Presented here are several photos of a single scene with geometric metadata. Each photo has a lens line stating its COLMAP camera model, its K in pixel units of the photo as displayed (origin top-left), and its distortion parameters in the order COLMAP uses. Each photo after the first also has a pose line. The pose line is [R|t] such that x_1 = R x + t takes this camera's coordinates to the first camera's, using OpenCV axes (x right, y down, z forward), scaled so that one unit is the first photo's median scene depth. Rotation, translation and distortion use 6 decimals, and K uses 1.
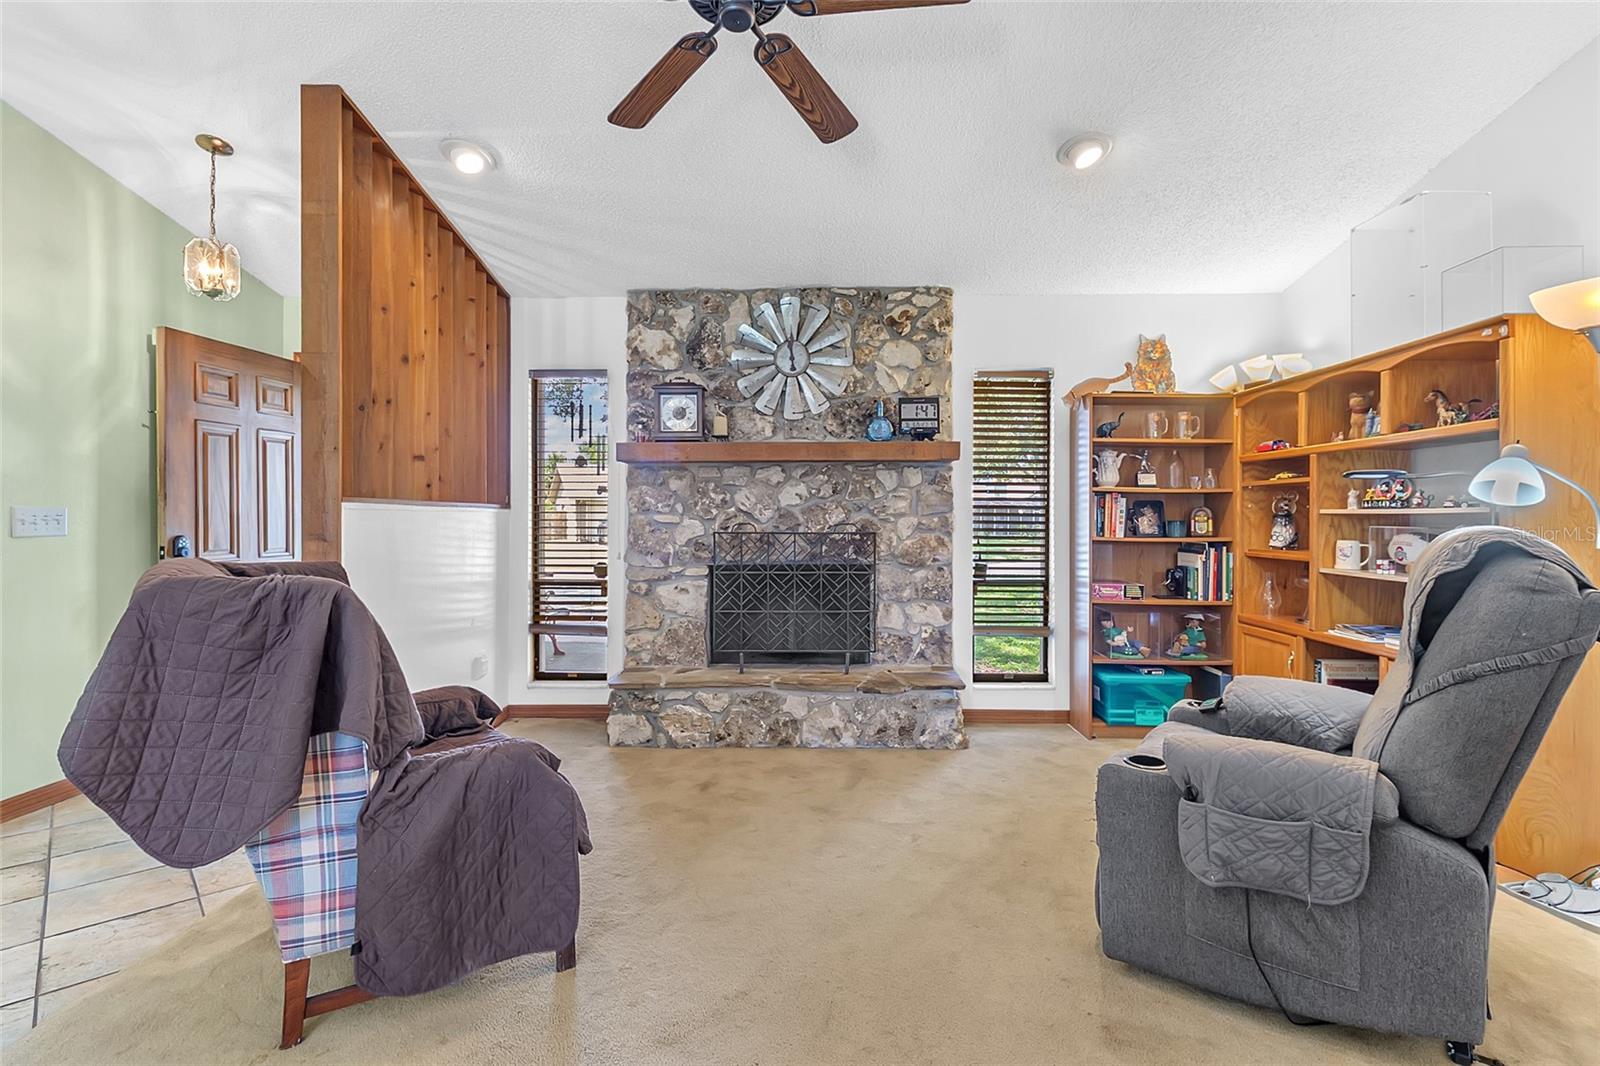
lens RADIAL K [[741.6, 0, 804.9], [0, 741.6, 520.3], [0, 0, 1]] dist [0.011722, -0.013791]
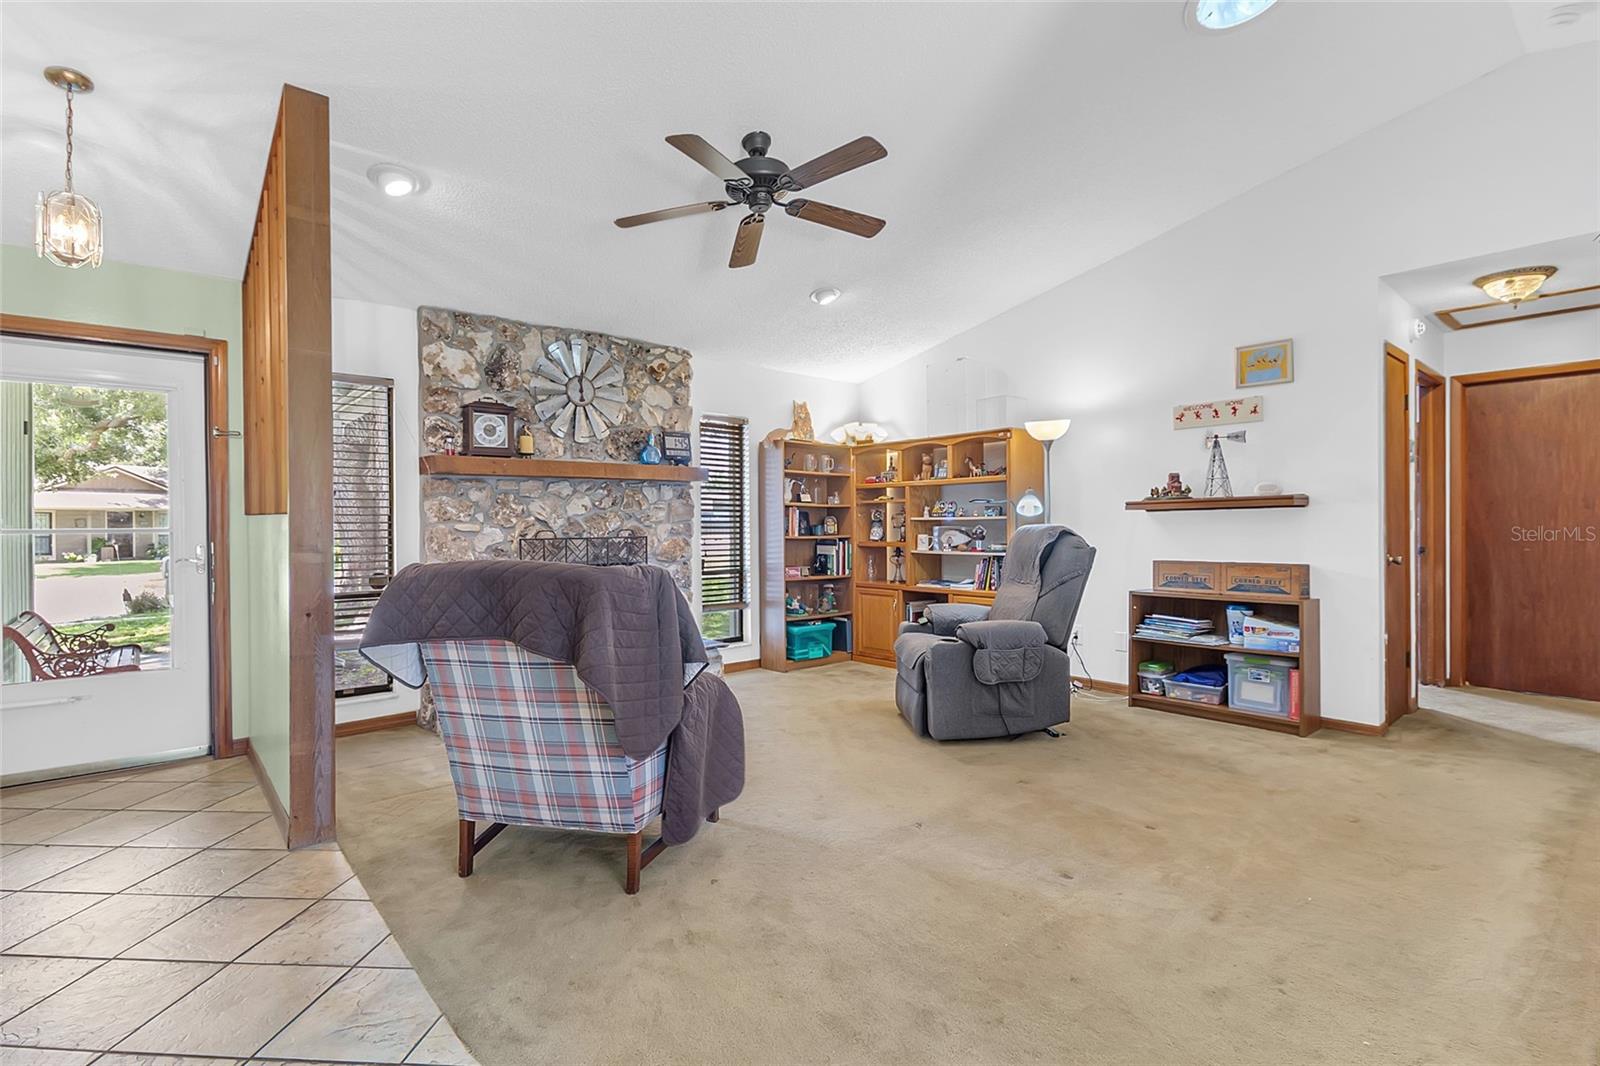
lens RADIAL K [[741.6, 0, 804.9], [0, 741.6, 520.3], [0, 0, 1]] dist [0.011722, -0.013791]
pose [[0.737265, -0.005073, 0.675584, -0.552378], [0.012177, 0.999909, -0.005780, -0.000371], [-0.675494, 0.012488, 0.737260, -0.112612]]
